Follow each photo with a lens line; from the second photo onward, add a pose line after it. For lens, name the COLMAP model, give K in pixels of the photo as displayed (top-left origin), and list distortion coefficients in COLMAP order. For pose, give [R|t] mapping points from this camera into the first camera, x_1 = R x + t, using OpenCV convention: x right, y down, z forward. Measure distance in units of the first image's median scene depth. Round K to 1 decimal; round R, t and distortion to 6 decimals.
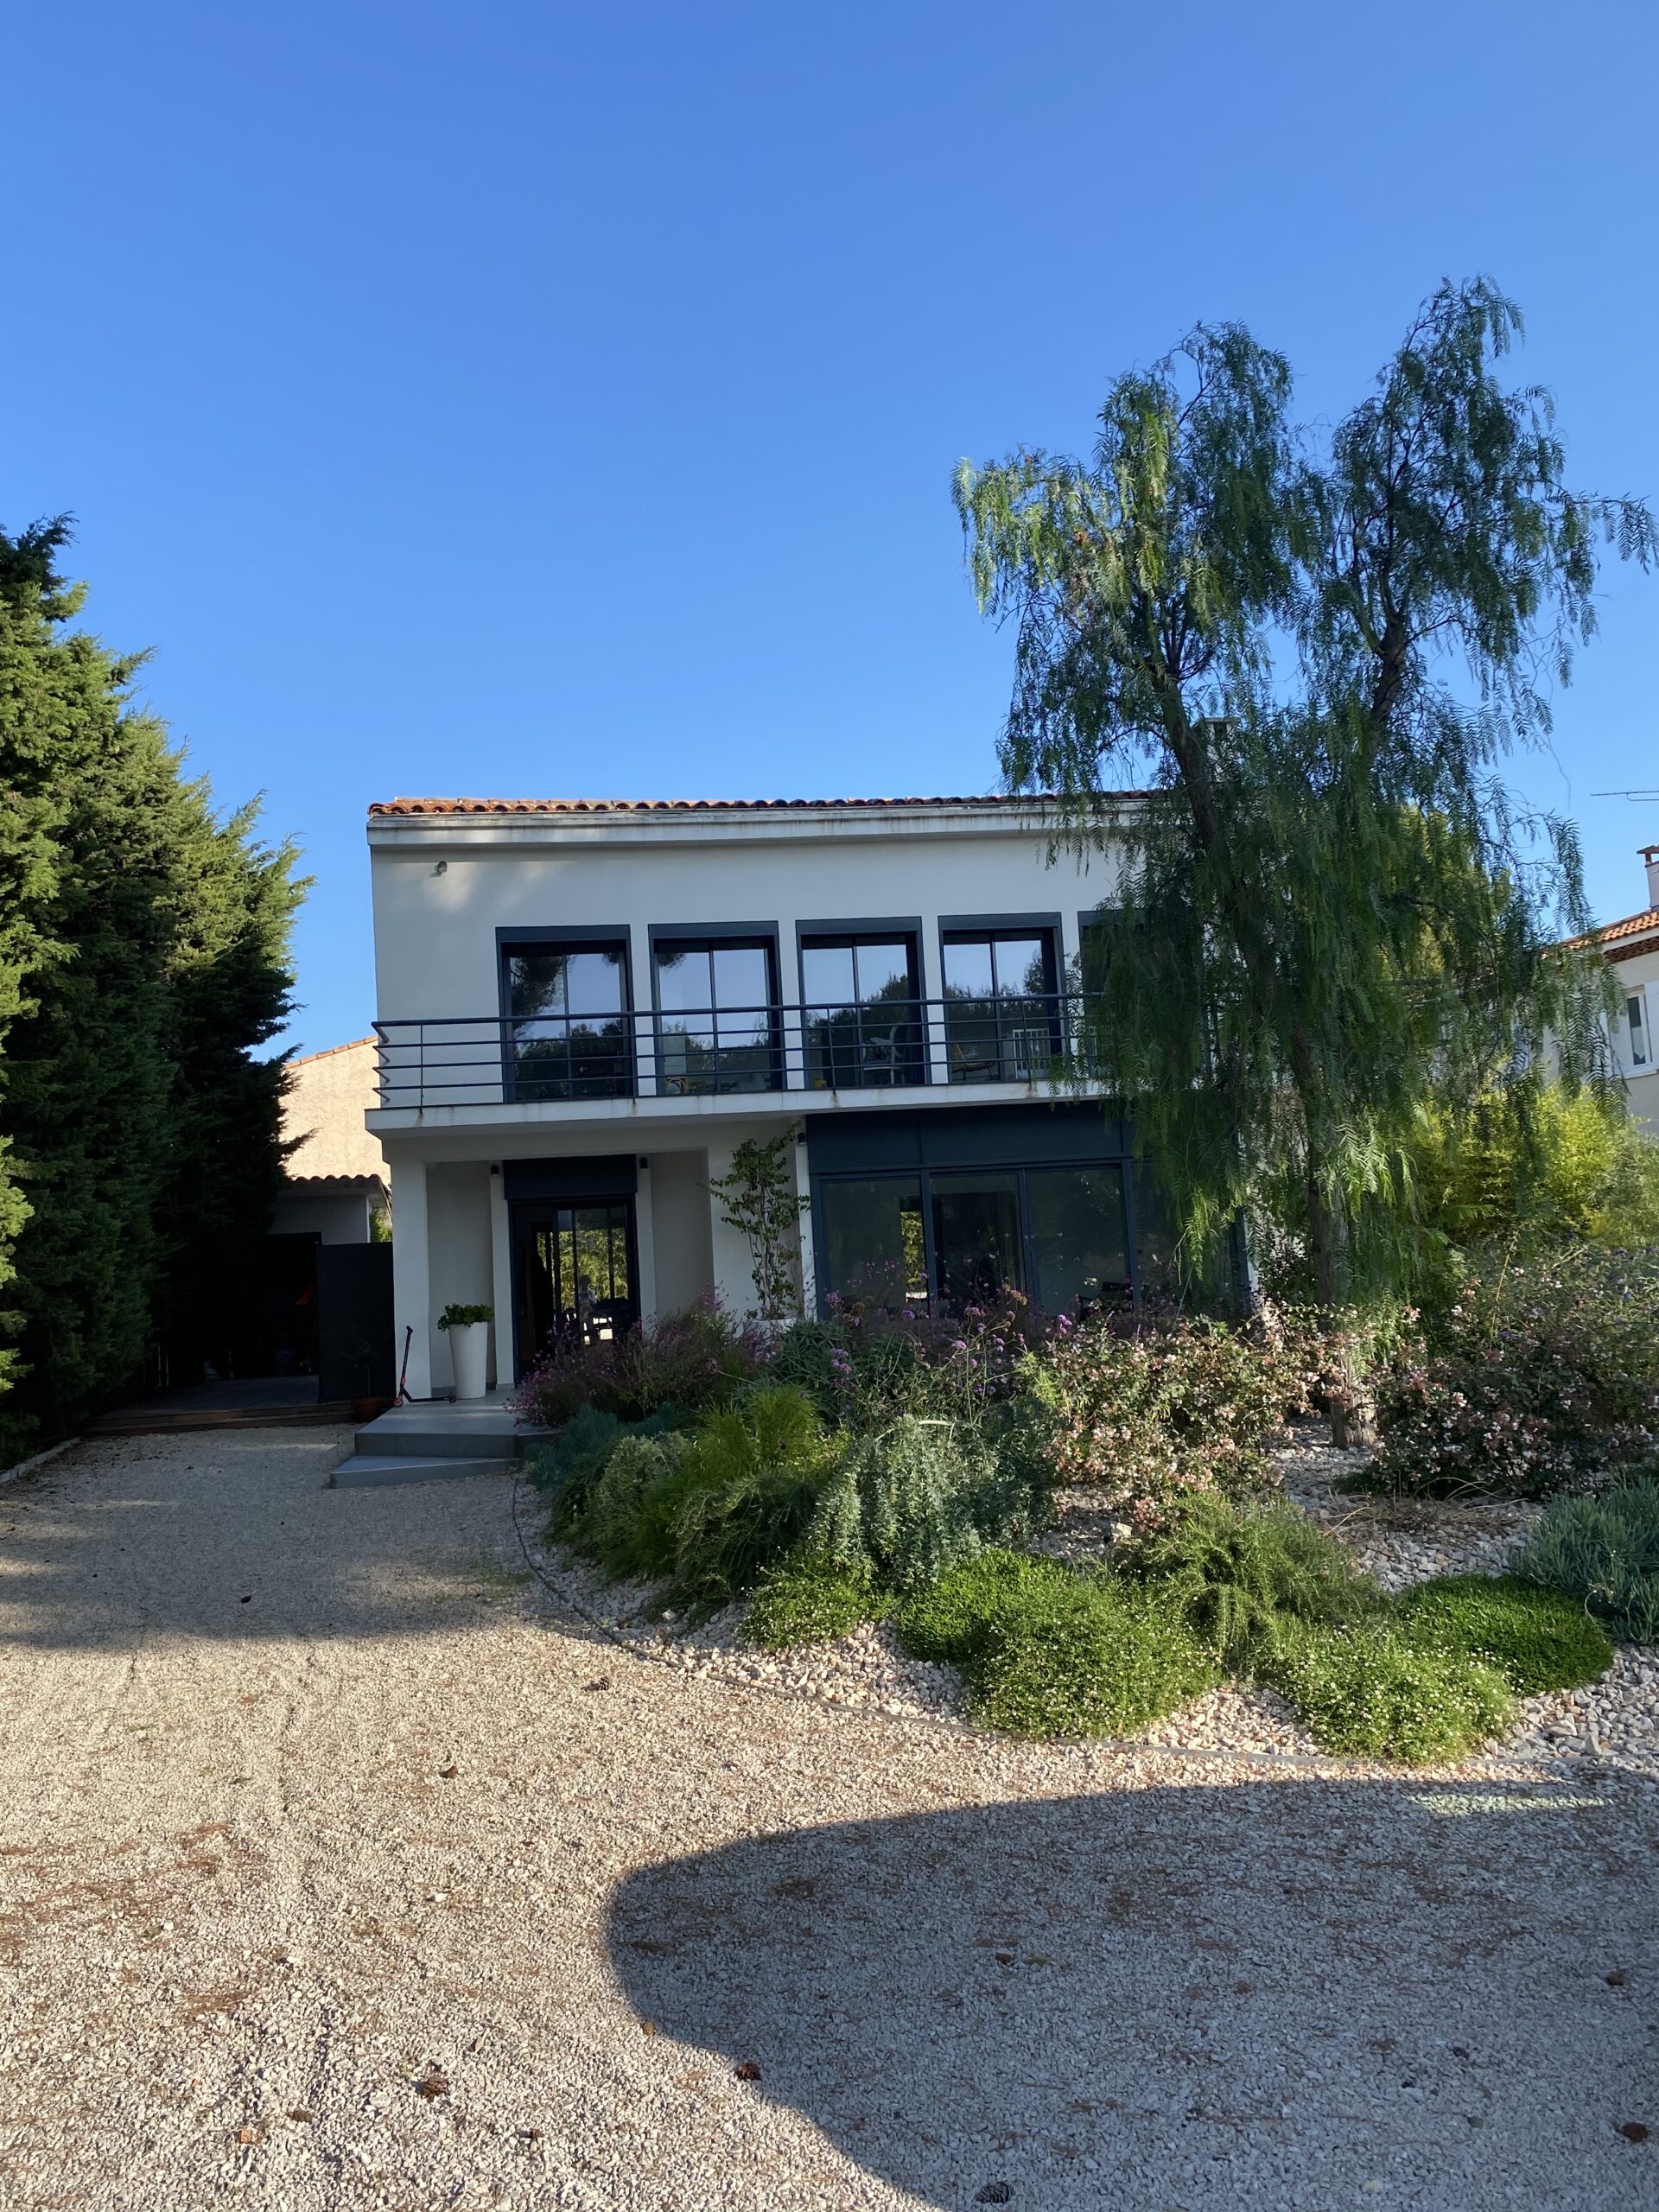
lens RADIAL K [[1693.3, 0, 802.7], [0, 1693.3, 1120.5], [0, 0, 1]] dist [0.035157, -0.031594]
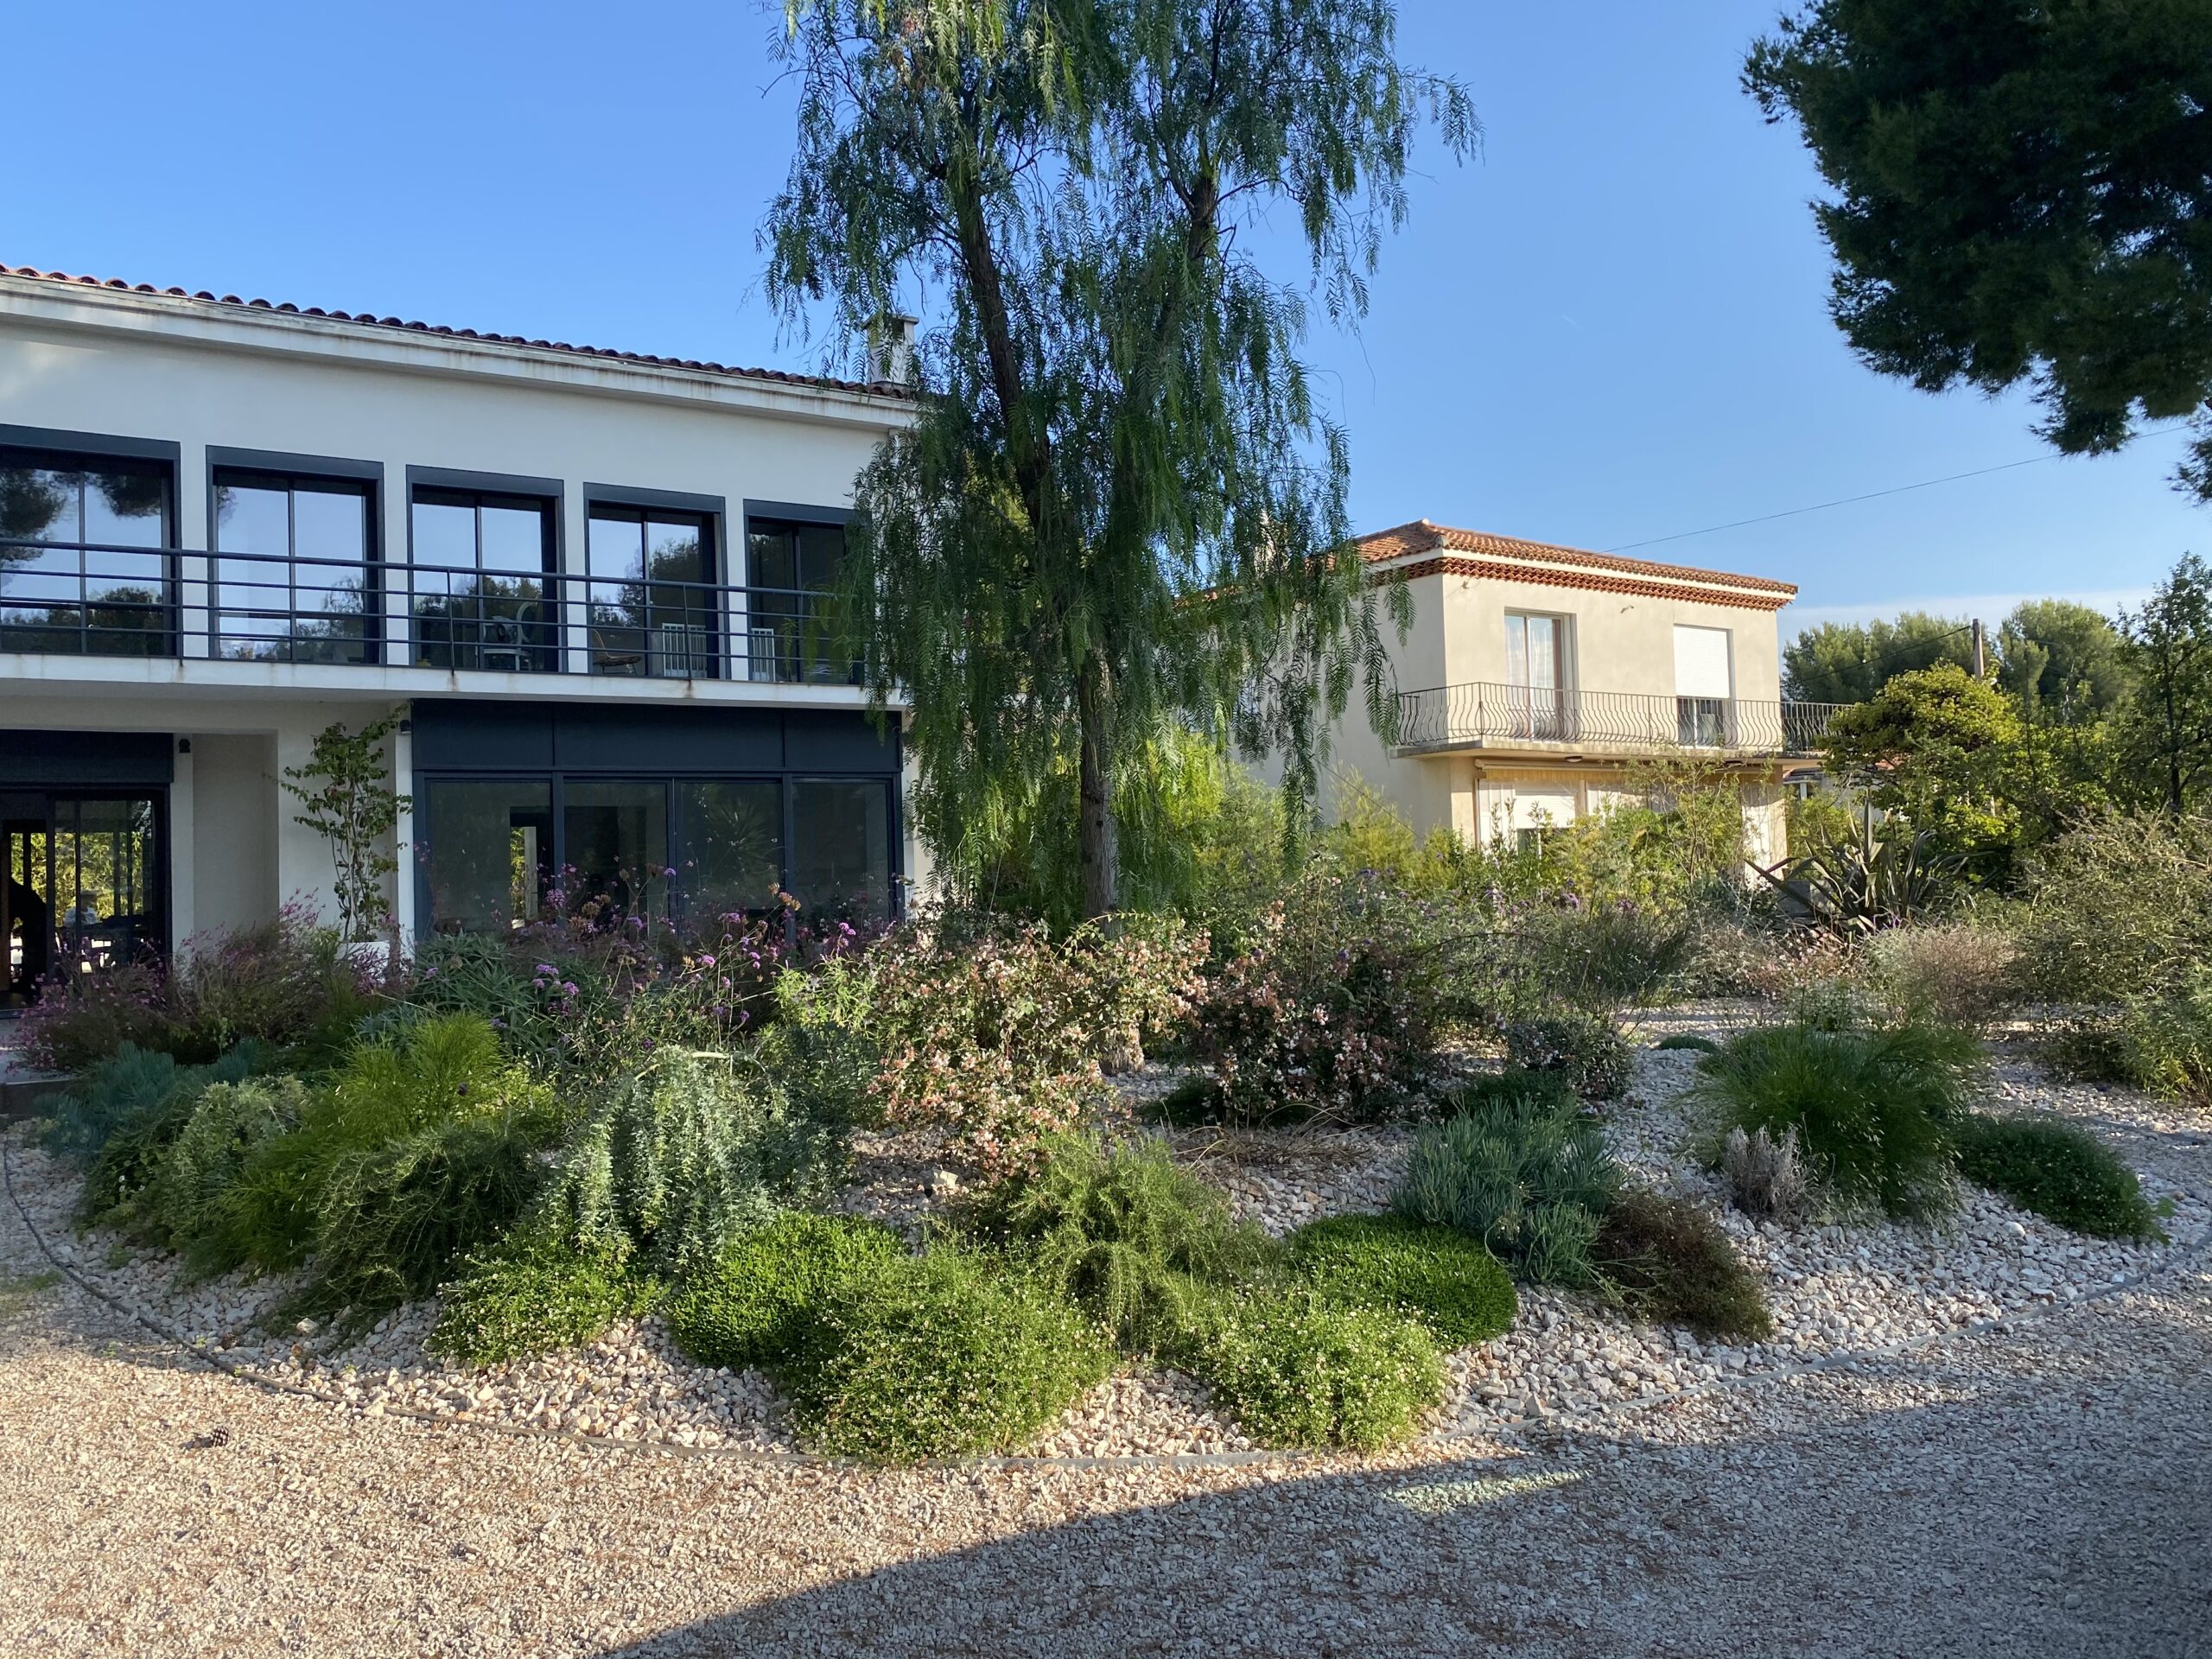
lens RADIAL K [[1693.3, 0, 1095.6], [0, 1693.3, 829.1], [0, 0, 1]] dist [0.035157, -0.031594]
pose [[0.911569, 0.040426, 0.409154, -0.084681], [-0.057857, 0.997865, 0.030309, 0.042742], [-0.407055, -0.051302, 0.911962, 0.231526]]
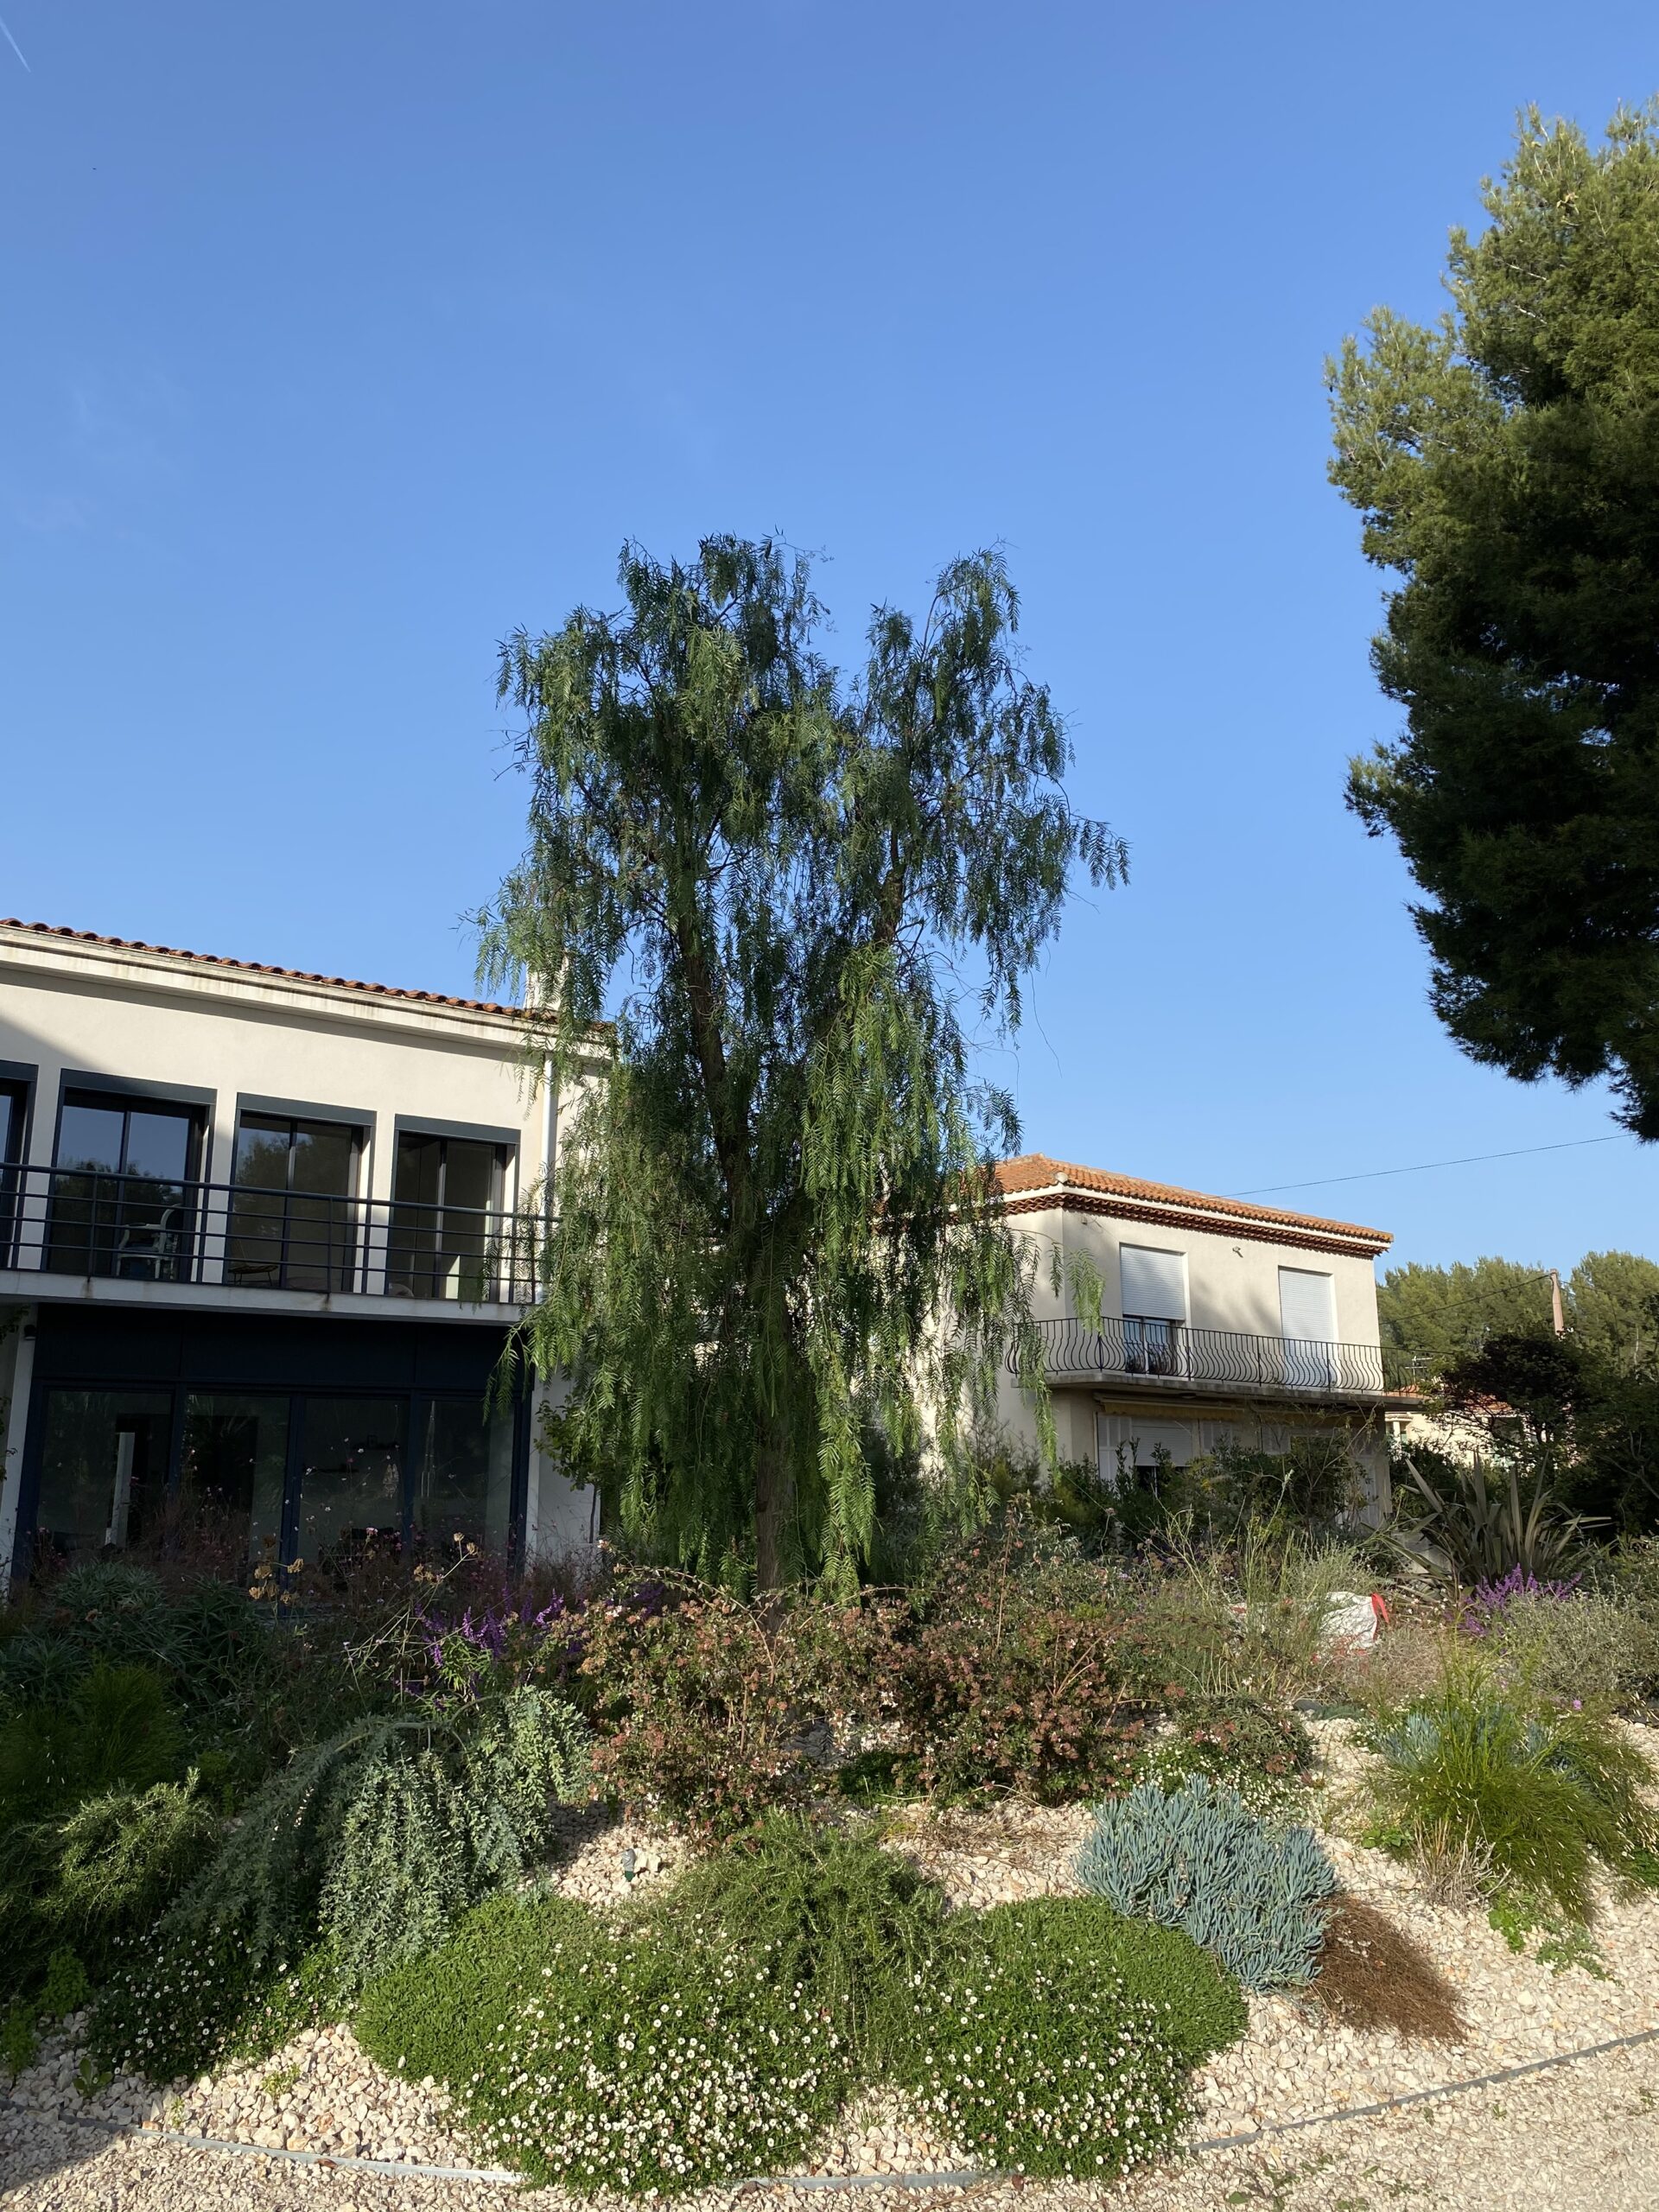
lens RADIAL K [[1693.3, 0, 844.9], [0, 1693.3, 1117.6], [0, 0, 1]] dist [0.035157, -0.031594]
pose [[0.869995, 0.159675, 0.466490, -0.152986], [-0.092723, 0.982214, -0.163275, 0.019267], [-0.484263, 0.098794, 0.869327, 0.217002]]
